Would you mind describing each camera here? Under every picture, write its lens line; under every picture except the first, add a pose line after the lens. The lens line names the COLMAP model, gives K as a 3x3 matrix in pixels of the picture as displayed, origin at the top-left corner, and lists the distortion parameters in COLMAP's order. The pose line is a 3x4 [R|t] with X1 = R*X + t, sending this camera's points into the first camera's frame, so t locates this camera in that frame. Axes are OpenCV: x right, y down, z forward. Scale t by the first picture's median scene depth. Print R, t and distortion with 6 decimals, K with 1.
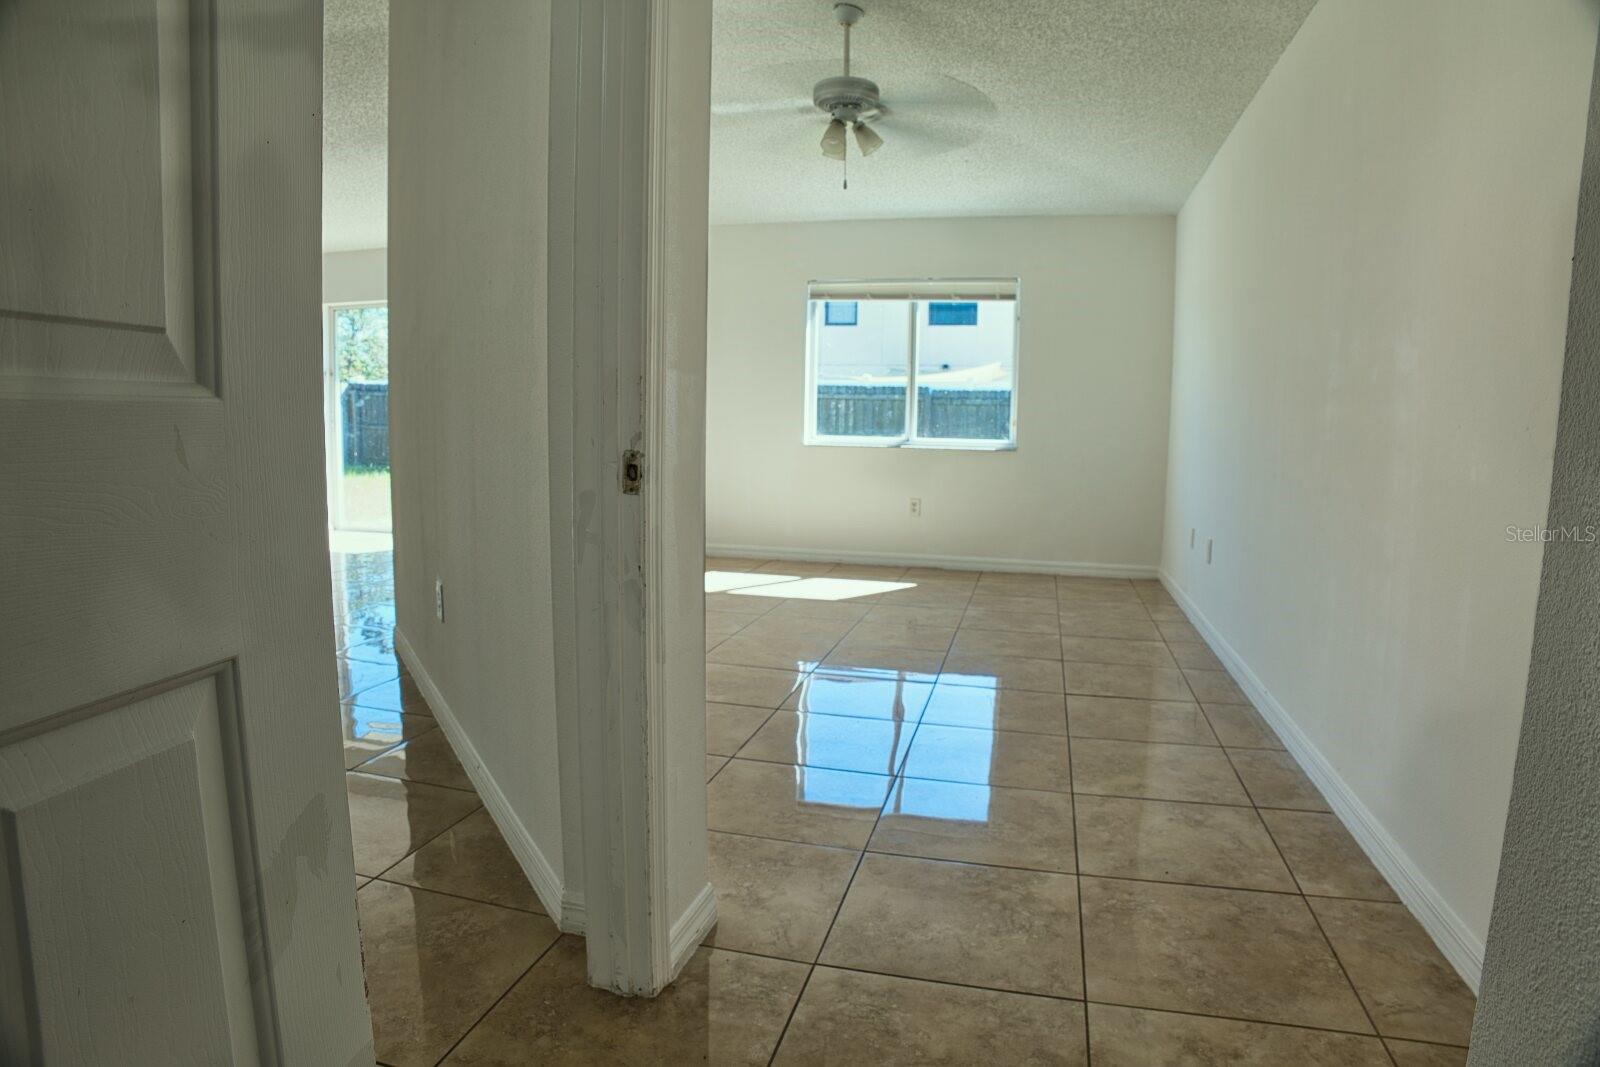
lens RADIAL K [[934.8, 0, 800.0], [0, 934.8, 533.5], [0, 0, 1]] dist [-0.164655, 0.036850]
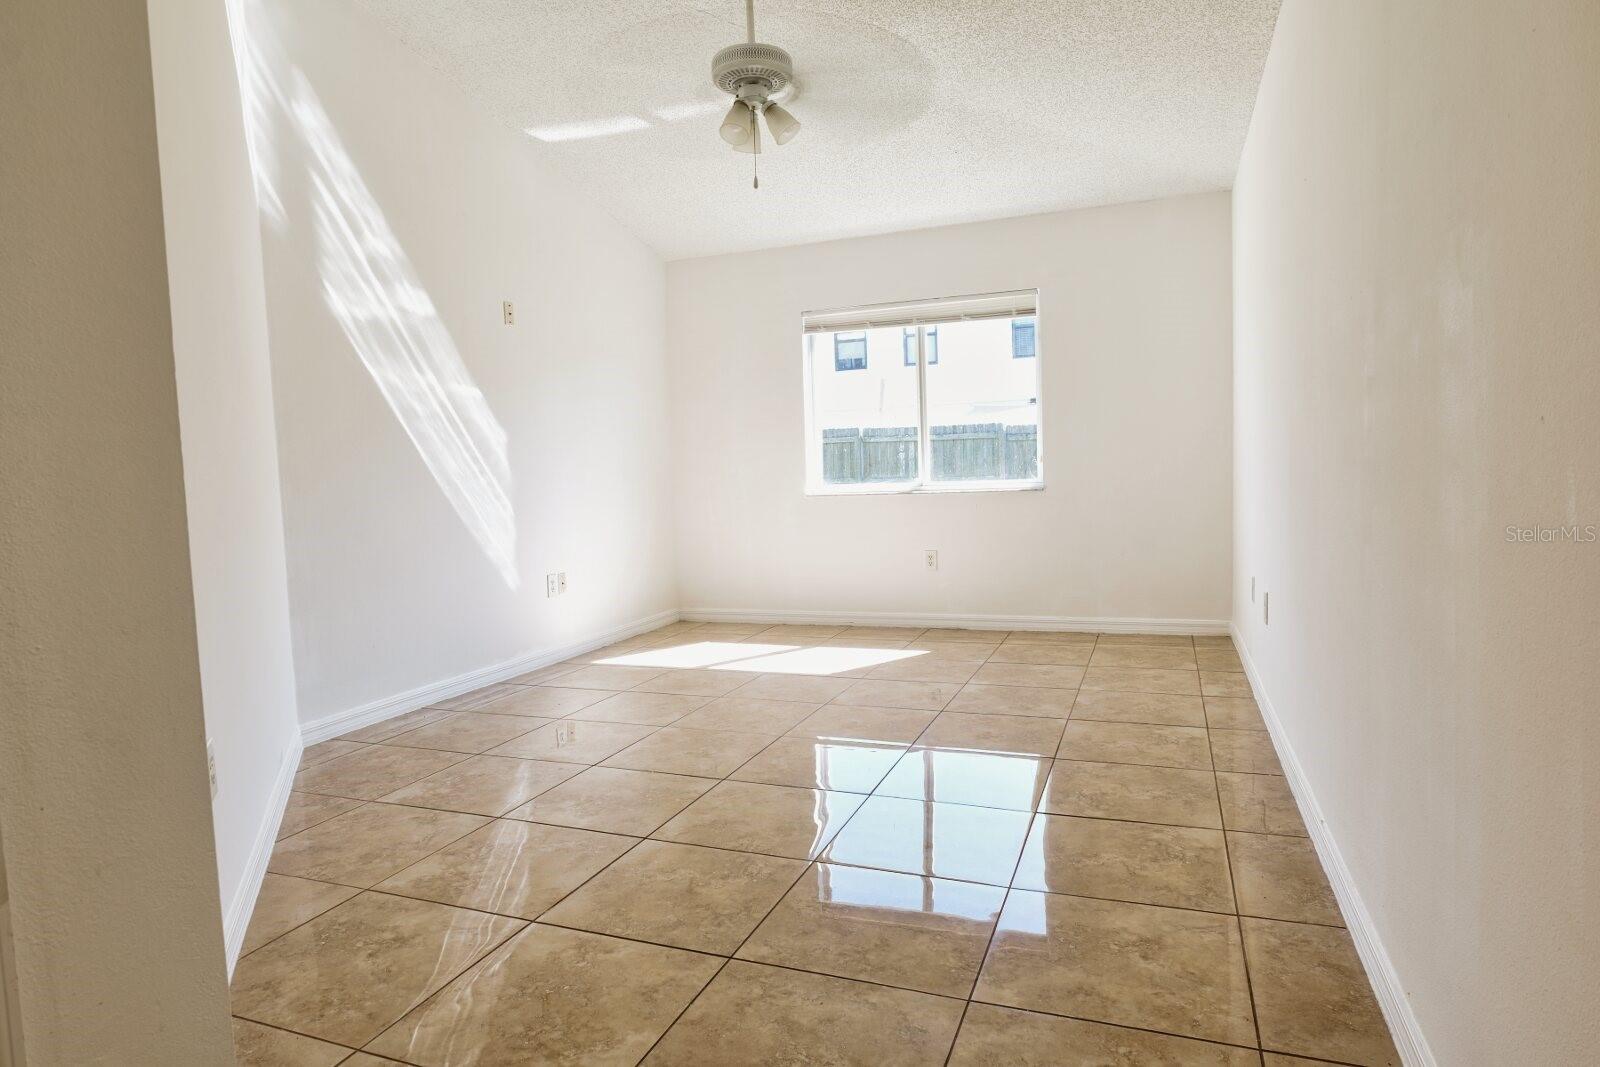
lens RADIAL K [[938.4, 0, 800.0], [0, 938.4, 533.5], [0, 0, 1]] dist [-0.014872, 0.000922]
pose [[0.992300, -0.042572, -0.116312, 0.109895], [0.036636, 0.997938, -0.052711, -0.011844], [0.118316, 0.048044, 0.991813, 0.113242]]
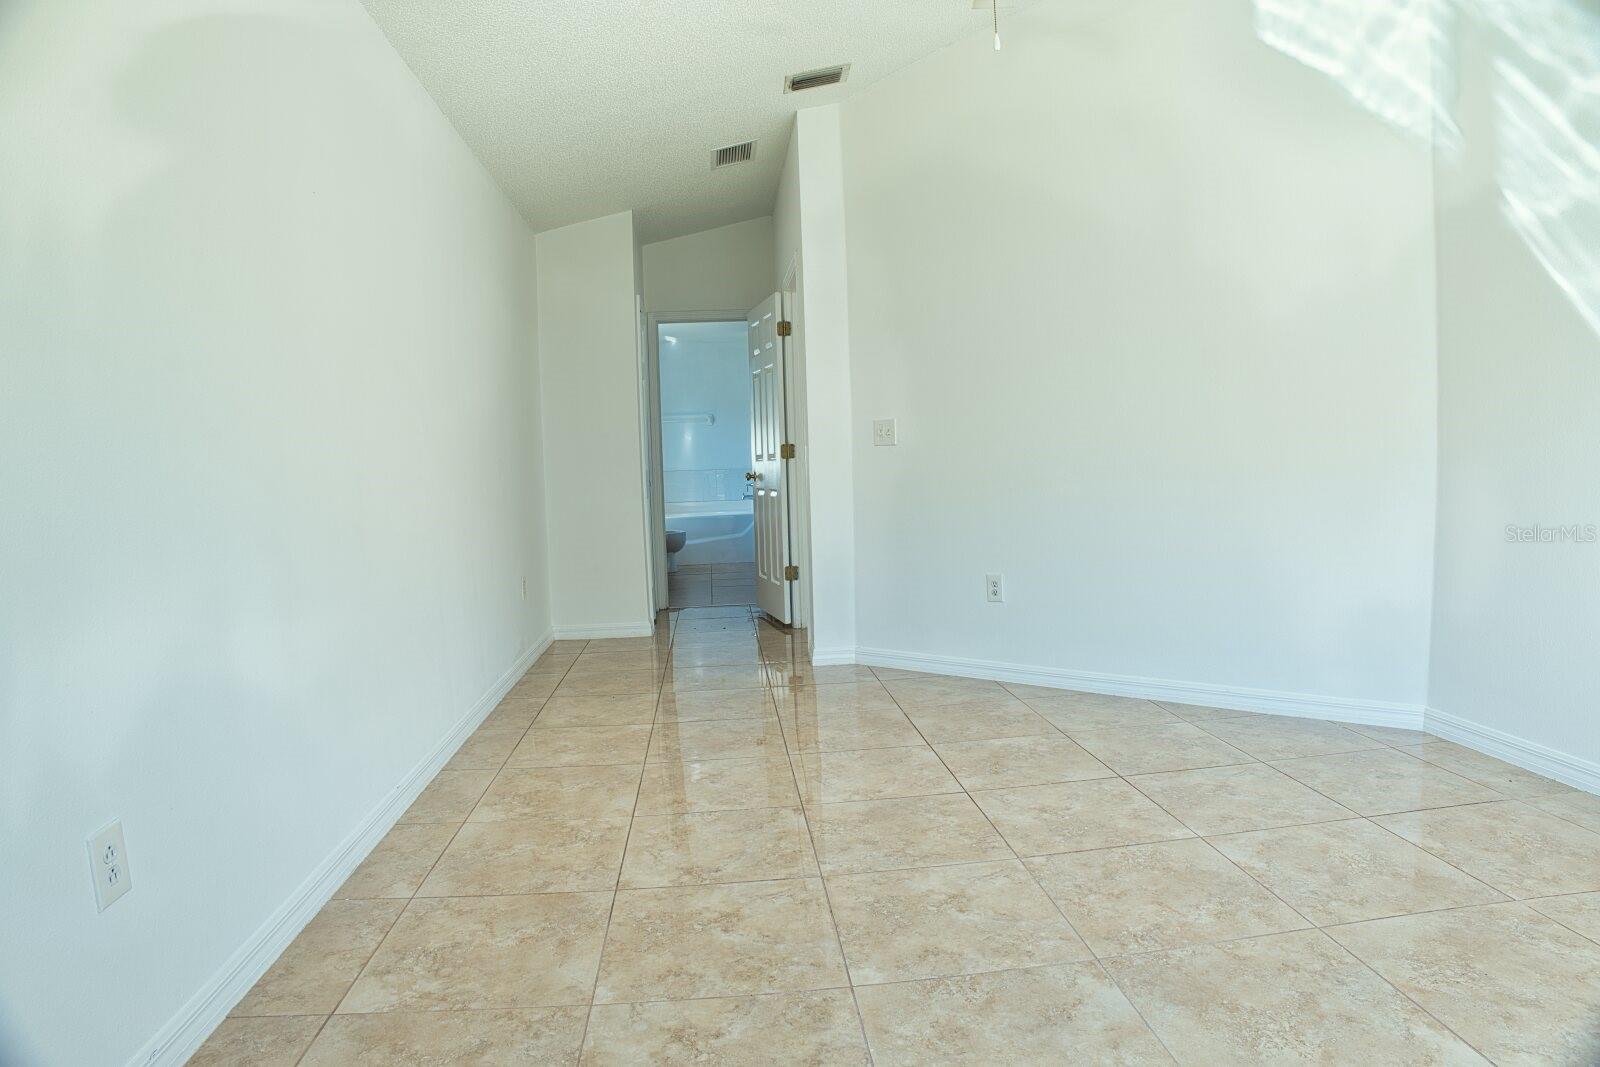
lens RADIAL K [[934.8, 0, 800.0], [0, 934.8, 533.5], [0, 0, 1]] dist [-0.164655, 0.036850]
pose [[-0.940364, 0.040647, -0.337732, 0.228273], [-0.023431, 0.982737, 0.183517, -0.113154], [0.339362, 0.180486, -0.923178, 0.962015]]
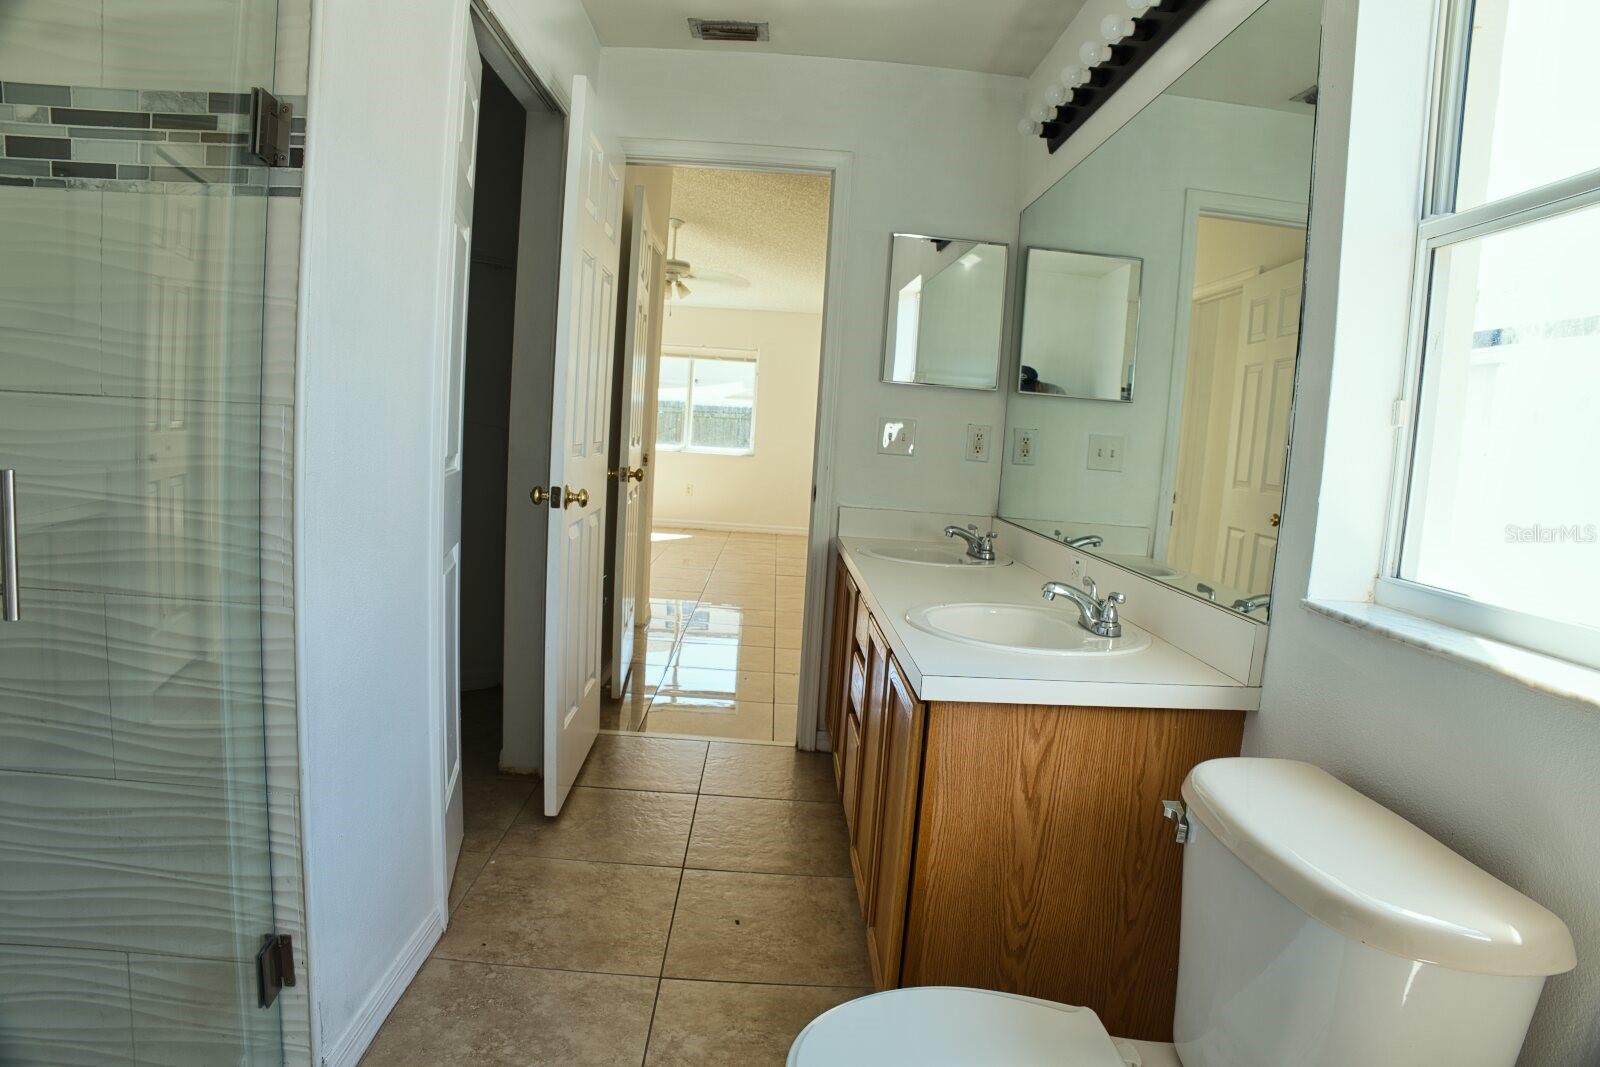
lens RADIAL K [[934.8, 0, 800.0], [0, 934.8, 533.5], [0, 0, 1]] dist [-0.164655, 0.036850]
pose [[0.962286, 0.017267, 0.271490, -0.128826], [-0.014418, 0.999818, -0.012483, 0.065456], [-0.271656, 0.008098, 0.962360, -0.590953]]
